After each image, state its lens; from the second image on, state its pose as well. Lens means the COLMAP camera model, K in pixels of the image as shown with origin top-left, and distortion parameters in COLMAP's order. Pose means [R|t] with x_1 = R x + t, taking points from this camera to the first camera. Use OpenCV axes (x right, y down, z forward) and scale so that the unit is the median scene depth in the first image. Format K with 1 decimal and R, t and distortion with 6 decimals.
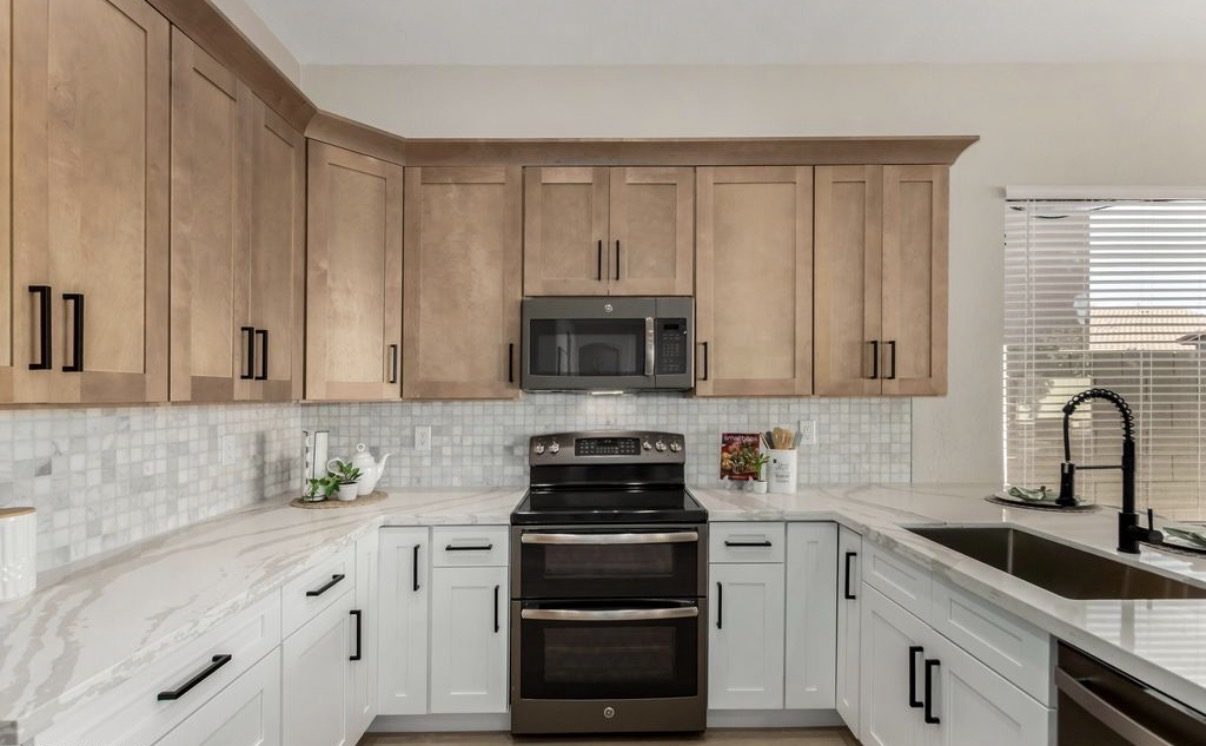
lens RADIAL K [[562.3, 0, 603.0], [0, 562.3, 389.6], [0, 0, 1]] dist [0.000727, -0.000137]
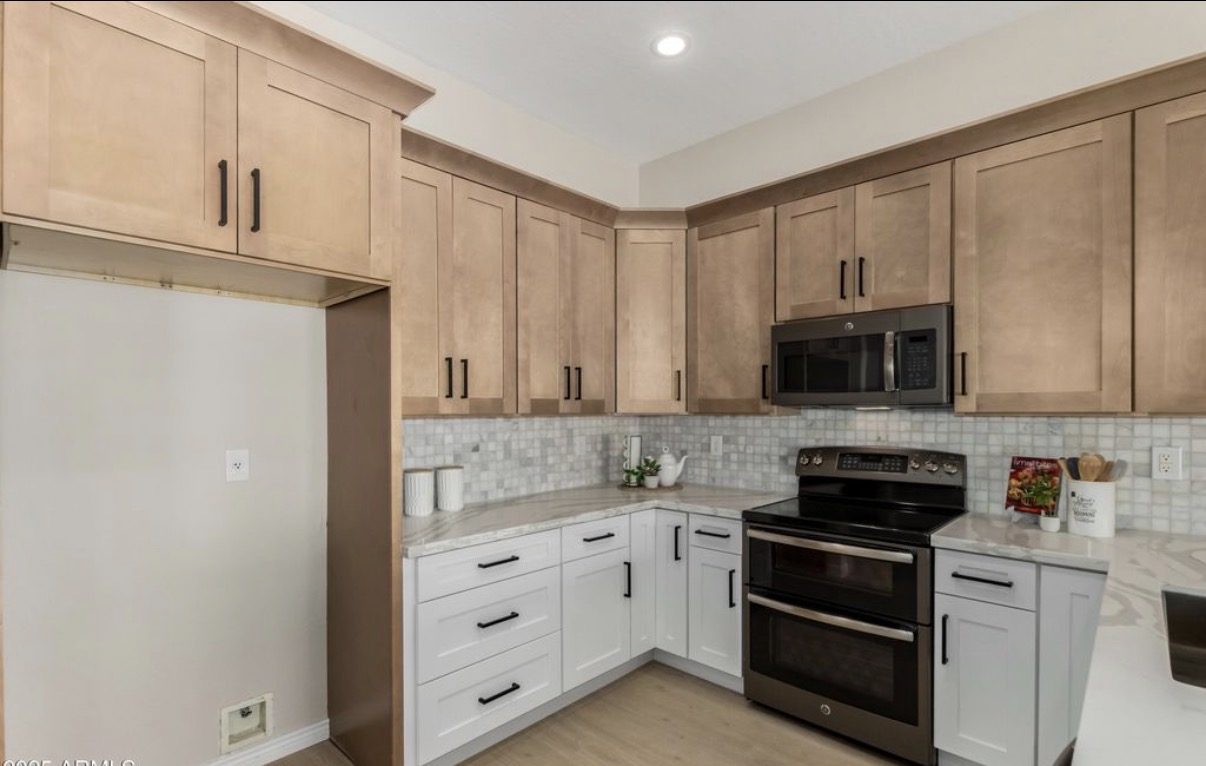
lens RADIAL K [[558.9, 0, 603.1], [0, 558.9, 407.3], [0, 0, 1]] dist [-0.000391, -0.000084]
pose [[0.723713, 0.002112, -0.690098, 0.380355], [0.004635, 0.999958, 0.007921, -0.006891], [0.690086, -0.008931, 0.723673, -0.044006]]
